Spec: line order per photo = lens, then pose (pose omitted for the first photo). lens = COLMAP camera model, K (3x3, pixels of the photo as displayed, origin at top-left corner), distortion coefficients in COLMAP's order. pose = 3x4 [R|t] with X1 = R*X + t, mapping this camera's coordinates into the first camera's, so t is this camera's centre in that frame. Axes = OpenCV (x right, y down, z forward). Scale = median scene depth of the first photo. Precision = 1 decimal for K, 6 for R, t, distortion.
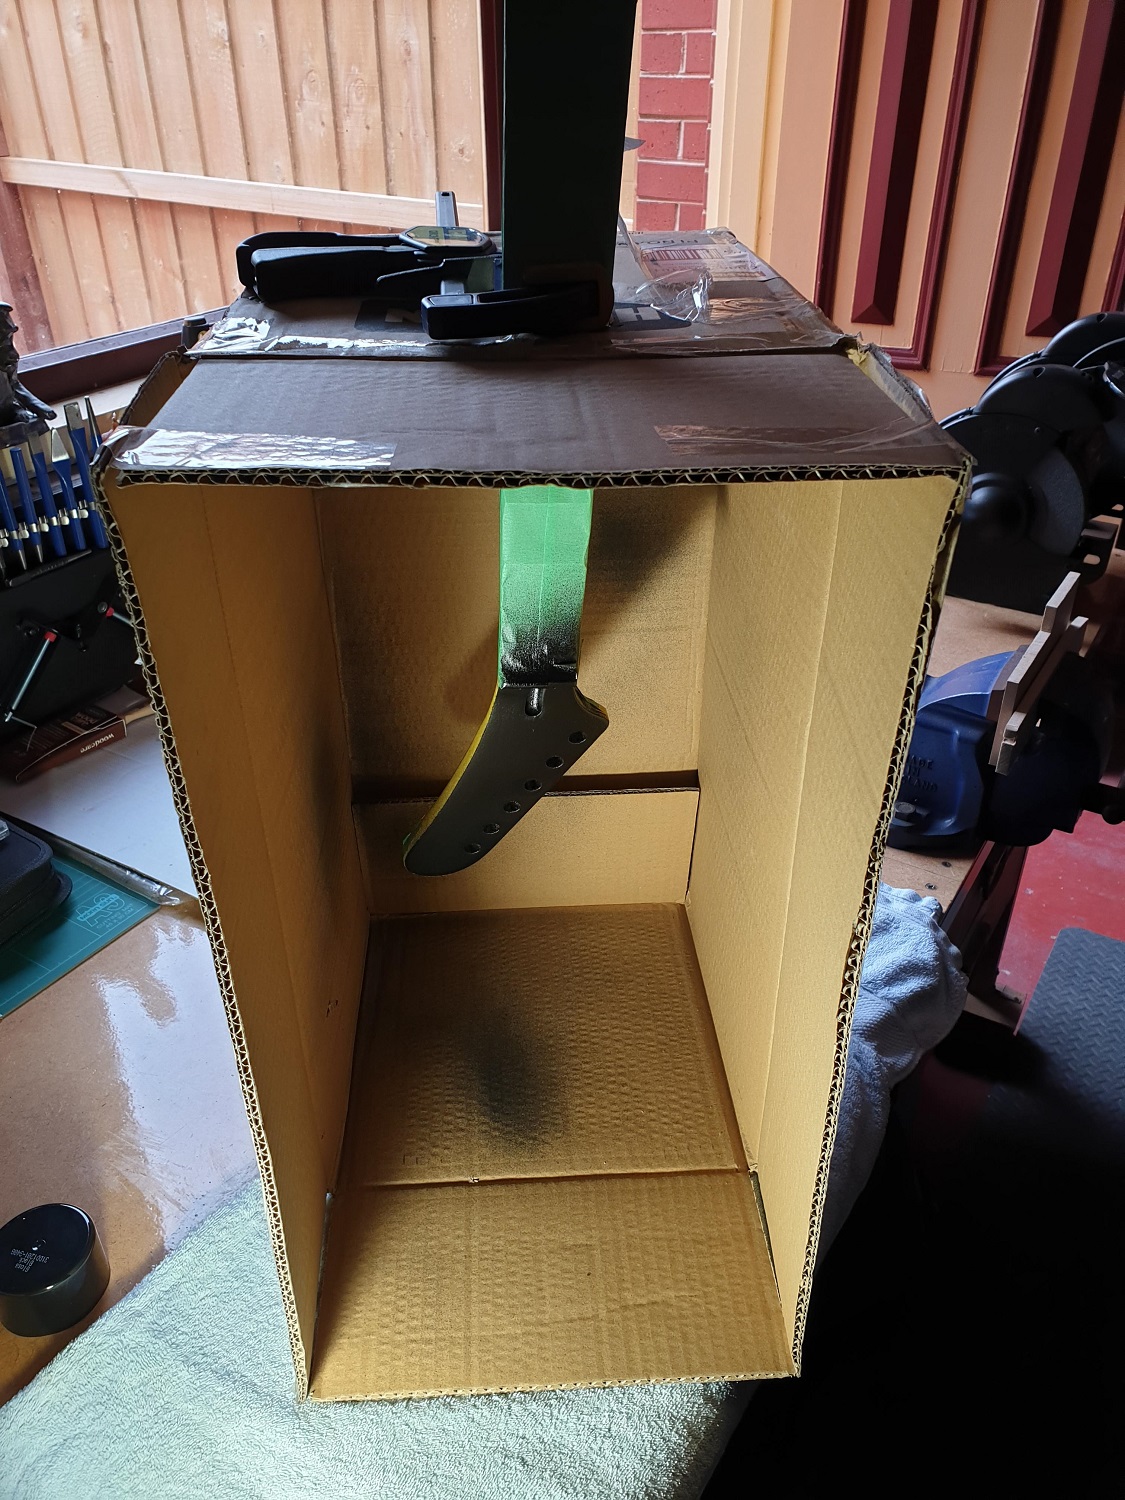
lens RADIAL K [[1155.3, 0, 553.1], [0, 1155.3, 711.5], [0, 0, 1]] dist [0.038477, -0.075955]
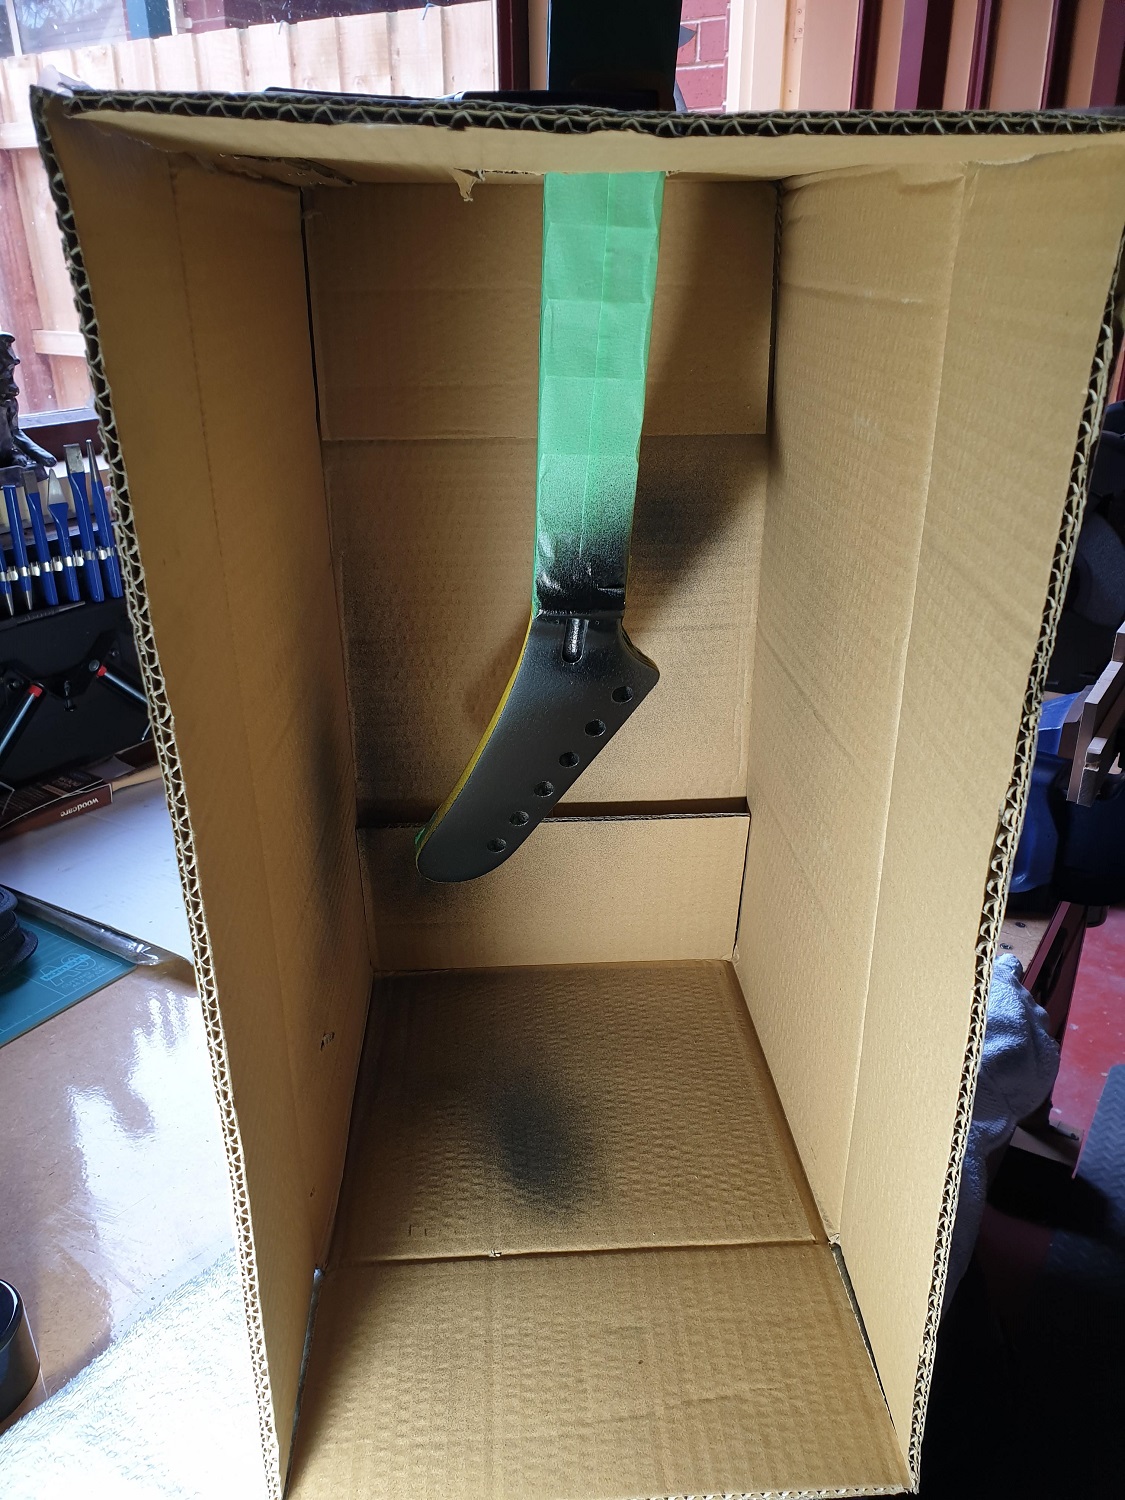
lens RADIAL K [[1140.9, 0, 562.5], [0, 1140.9, 750.0], [0, 0, 1]] dist [-0.008491, 0.025985]
pose [[0.999984, 0.001085, 0.005639, -0.027555], [-0.000301, 0.990563, -0.137061, 0.174281], [-0.005735, 0.137057, 0.990547, 0.165101]]
